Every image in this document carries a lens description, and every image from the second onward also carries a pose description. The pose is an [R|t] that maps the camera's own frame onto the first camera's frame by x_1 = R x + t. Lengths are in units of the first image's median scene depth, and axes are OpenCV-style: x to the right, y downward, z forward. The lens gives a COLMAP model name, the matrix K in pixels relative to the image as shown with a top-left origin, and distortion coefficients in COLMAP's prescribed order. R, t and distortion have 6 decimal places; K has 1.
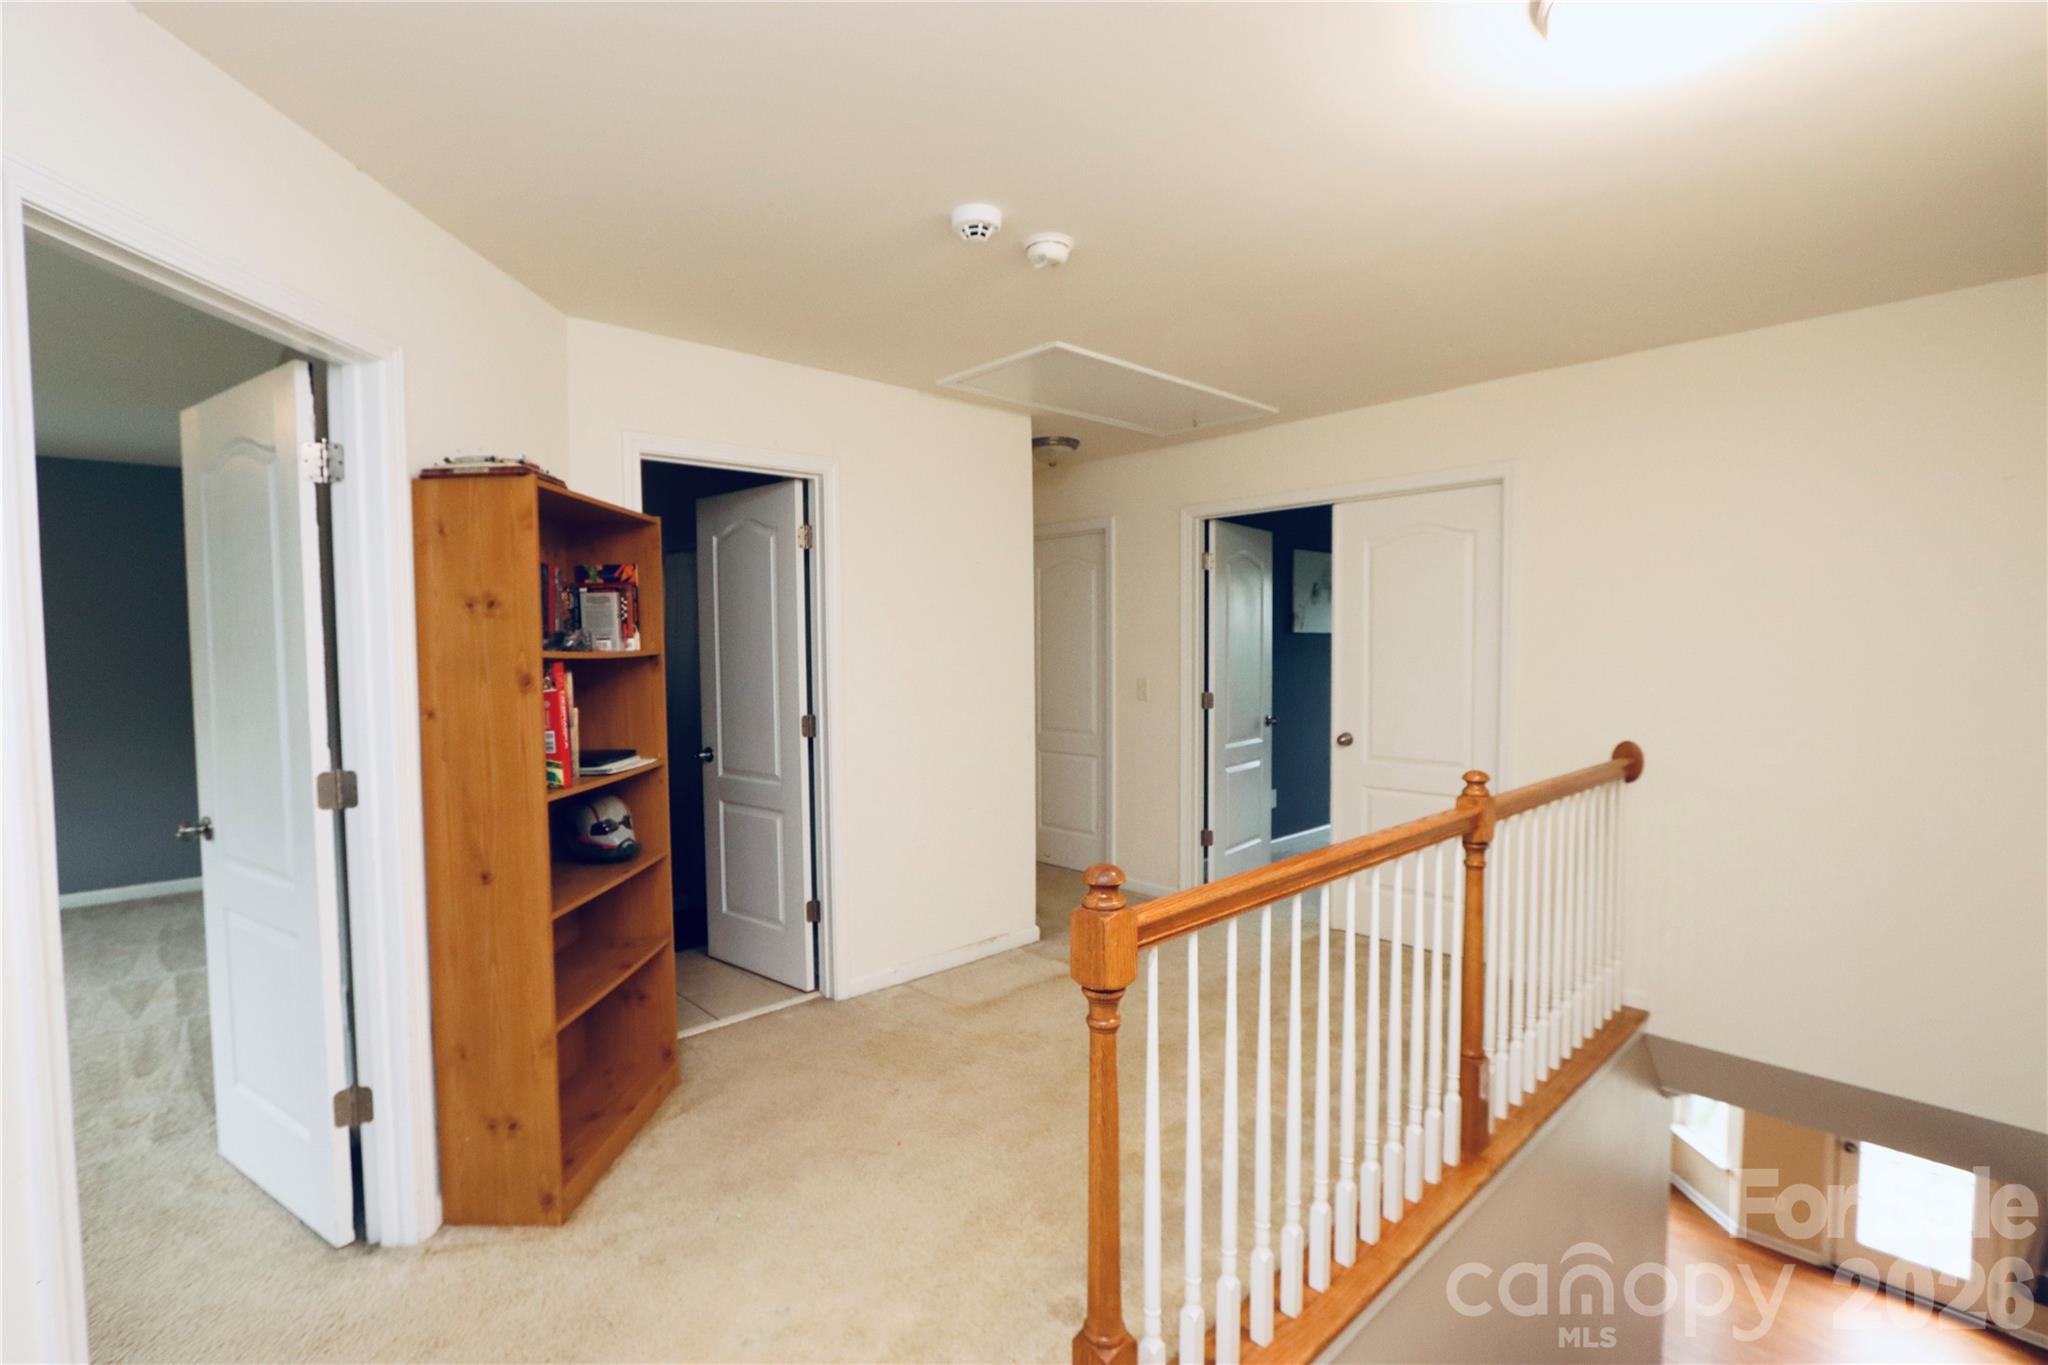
lens RADIAL K [[961.3, 0, 989.4], [0, 961.3, 692.8], [0, 0, 1]] dist [-0.018719, 0.009113]
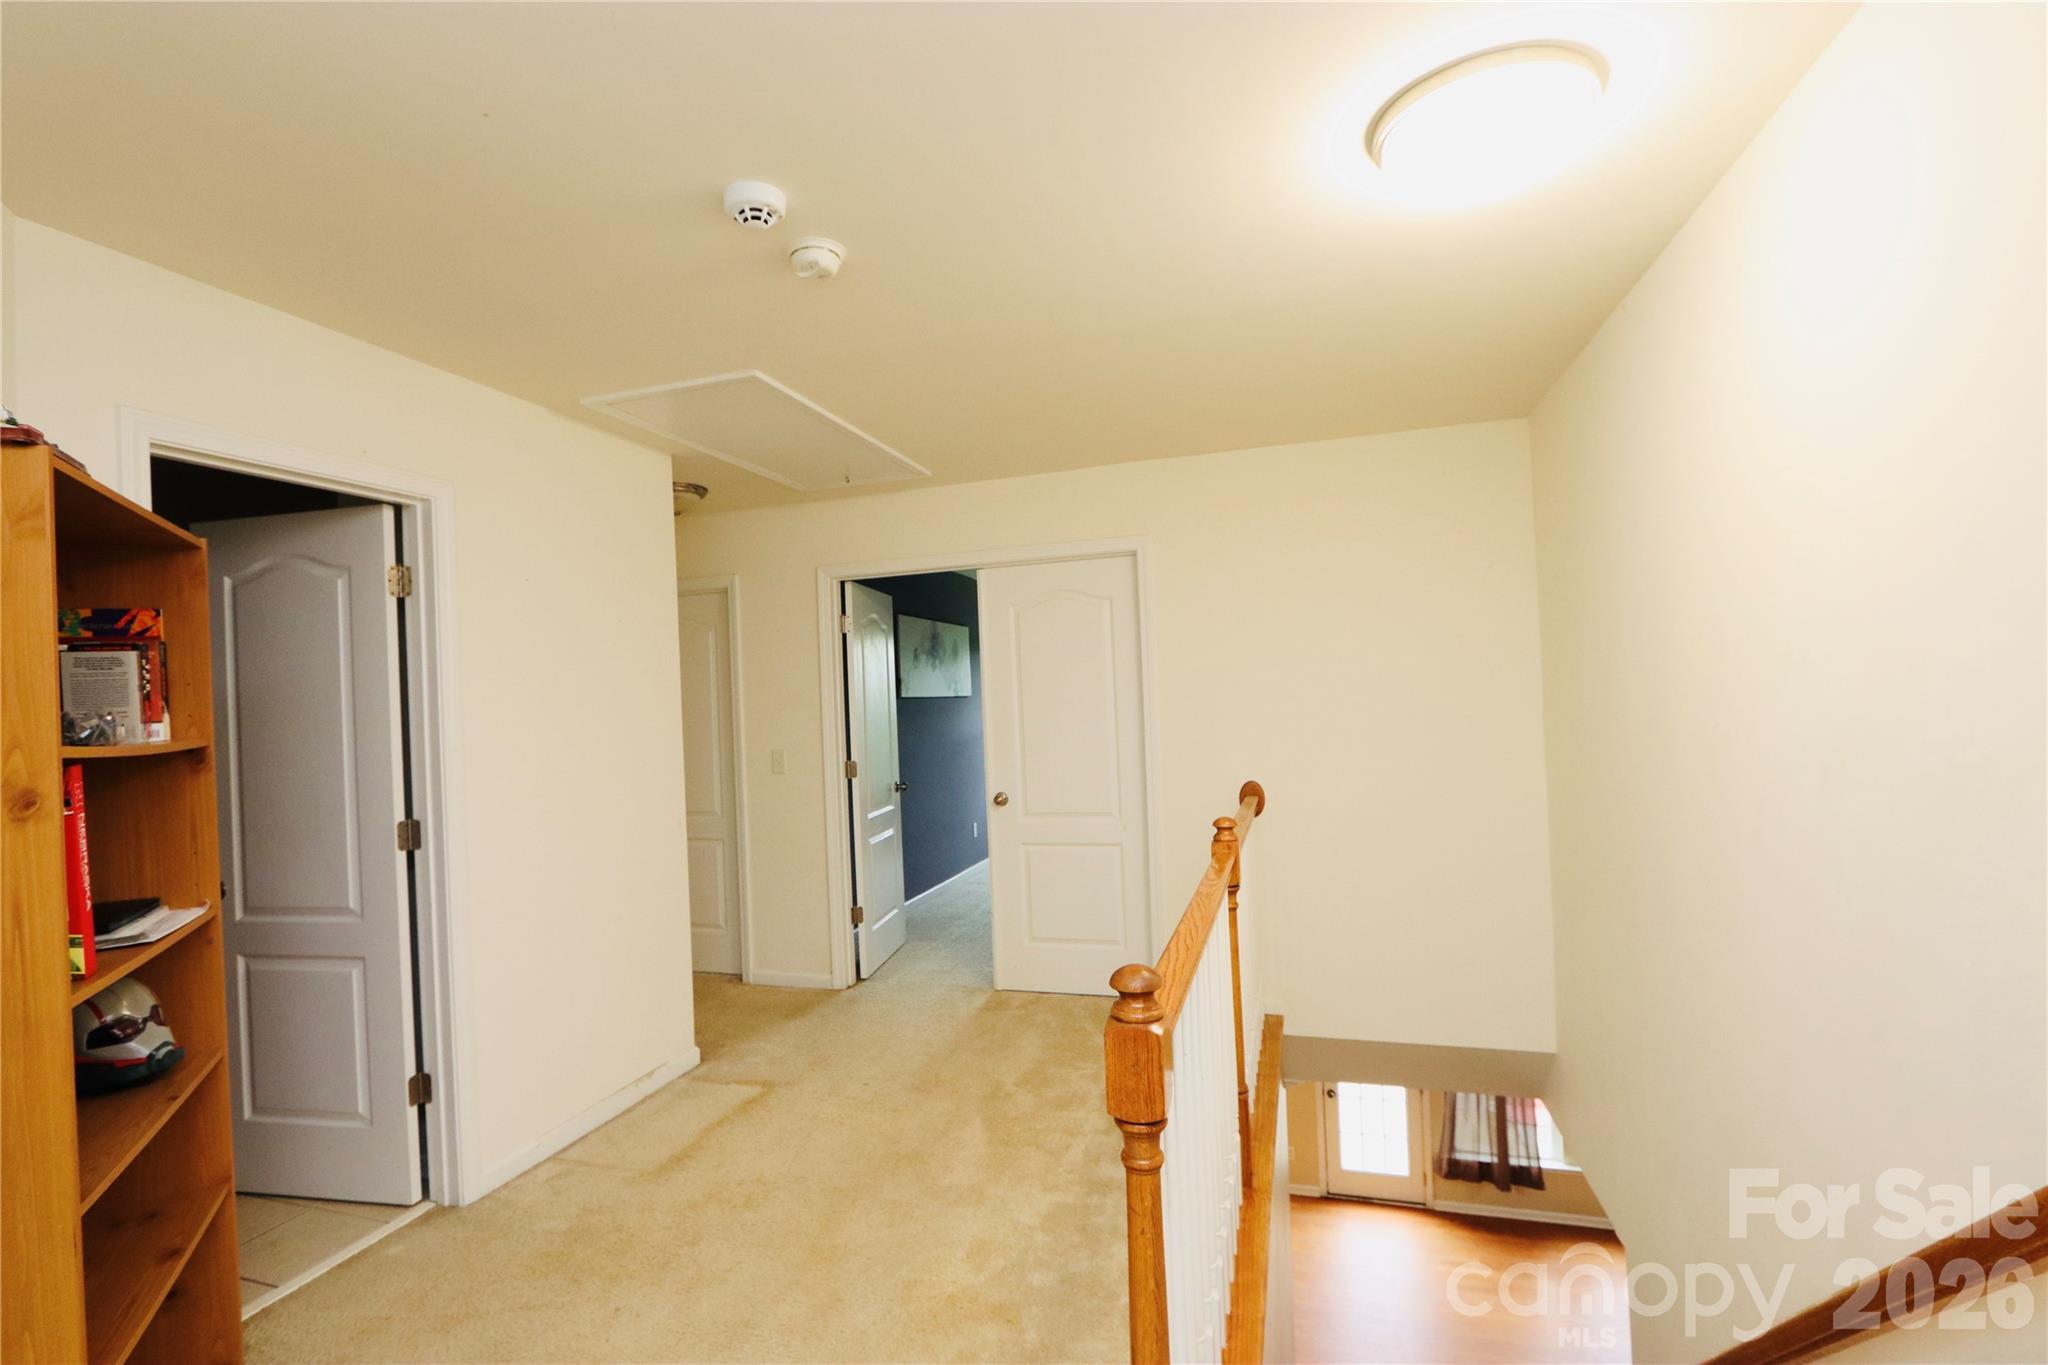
lens RADIAL K [[961.3, 0, 989.4], [0, 961.3, 692.8], [0, 0, 1]] dist [-0.018719, 0.009113]
pose [[0.866081, -0.021619, 0.499436, -0.165371], [0.058036, 0.996657, -0.057498, -0.006329], [-0.496523, 0.078783, 0.864441, 0.135229]]
